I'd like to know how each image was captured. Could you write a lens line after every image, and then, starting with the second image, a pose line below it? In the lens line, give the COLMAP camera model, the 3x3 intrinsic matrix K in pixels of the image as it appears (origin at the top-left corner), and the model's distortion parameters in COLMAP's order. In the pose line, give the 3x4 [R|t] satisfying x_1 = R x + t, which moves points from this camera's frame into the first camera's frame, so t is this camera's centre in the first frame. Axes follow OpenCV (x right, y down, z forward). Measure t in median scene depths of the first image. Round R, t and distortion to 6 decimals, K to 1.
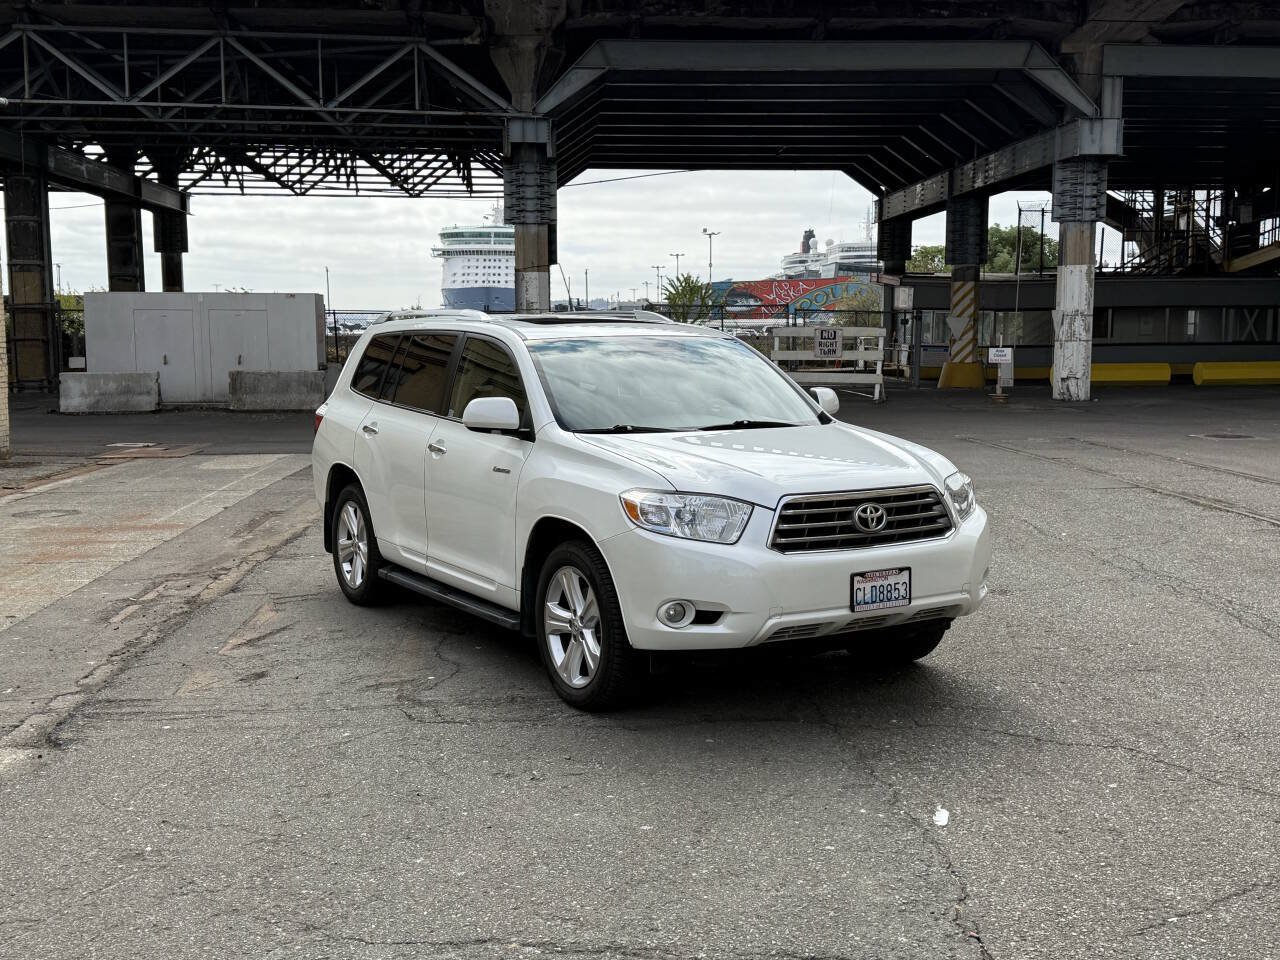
lens RADIAL K [[1378.7, 0, 644.0], [0, 1378.7, 480.2], [0, 0, 1]] dist [0.200405, -0.454554]
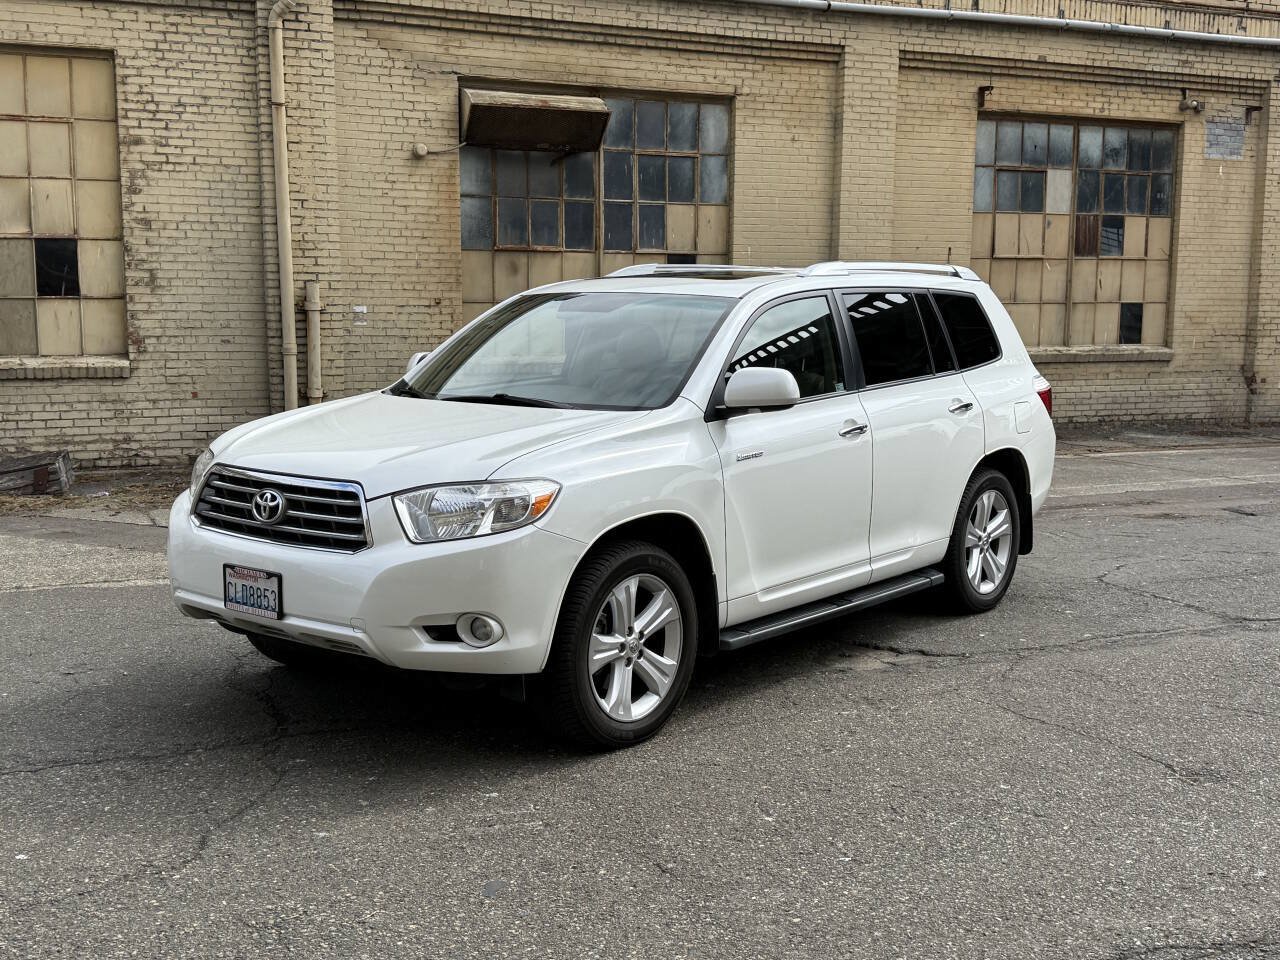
lens RADIAL K [[1415.8, 0, 645.6], [0, 1415.8, 484.7], [0, 0, 1]] dist [0.212014, -0.487721]
pose [[0.342918, 0.129583, -0.930385, 0.359979], [-0.107934, 0.989315, 0.098008, -0.032818], [0.933144, 0.066811, 0.353241, 0.312115]]
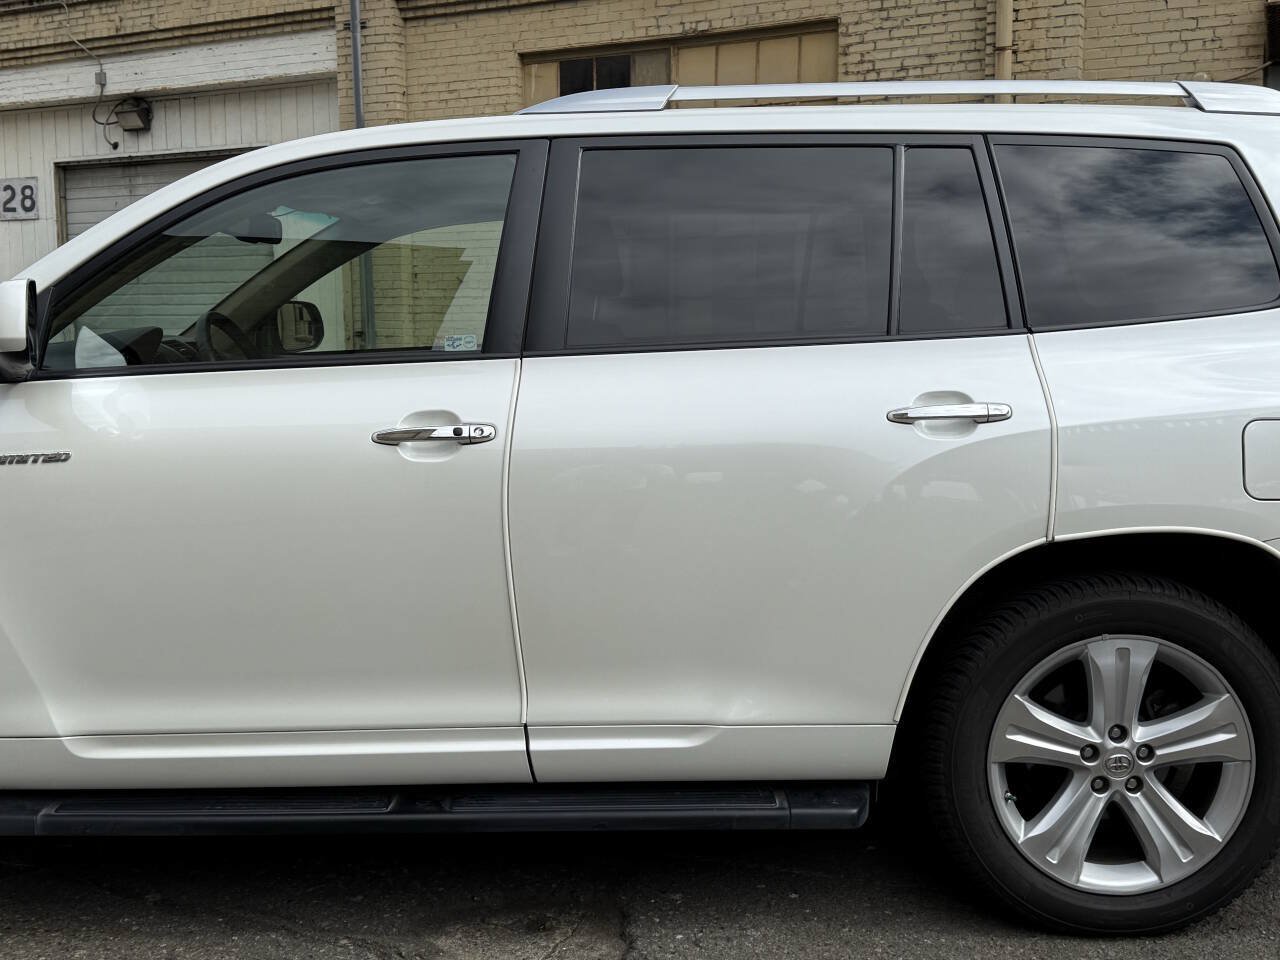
lens RADIAL K [[1378.7, 0, 644.0], [0, 1378.7, 480.2], [0, 0, 1]] dist [0.200405, -0.454554]
pose [[-0.511492, 0.097339, -0.853757, 0.160576], [-0.088619, 0.982290, 0.165086, -0.040553], [0.854706, 0.160099, -0.493807, 0.595999]]
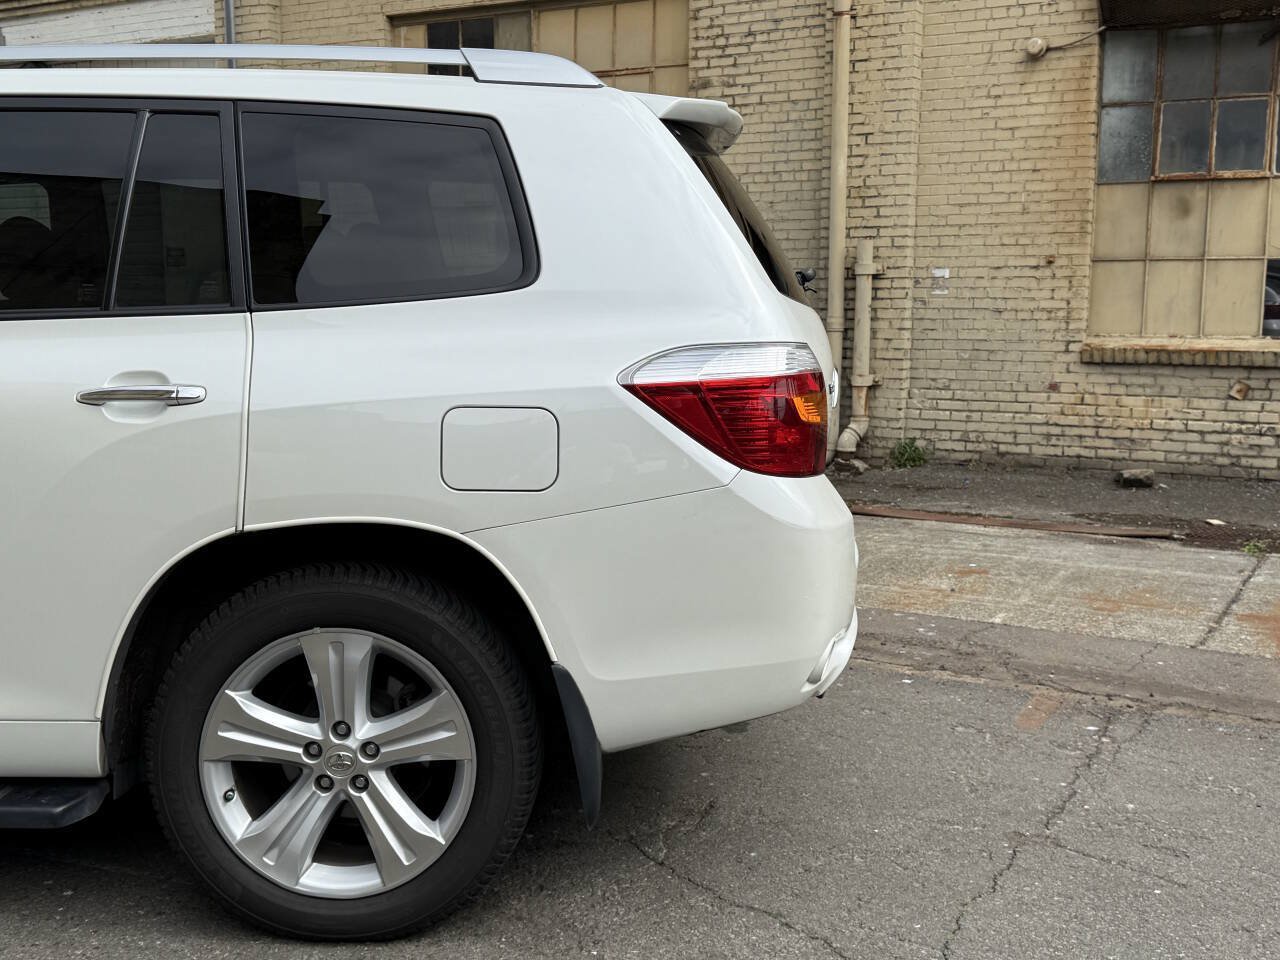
lens RADIAL K [[1378.7, 0, 644.0], [0, 1378.7, 480.2], [0, 0, 1]] dist [0.200405, -0.454554]
pose [[-0.541463, 0.110475, -0.833435, 0.102005], [-0.094165, 0.977122, 0.190698, -0.050327], [0.835435, 0.181737, -0.518672, 0.674923]]
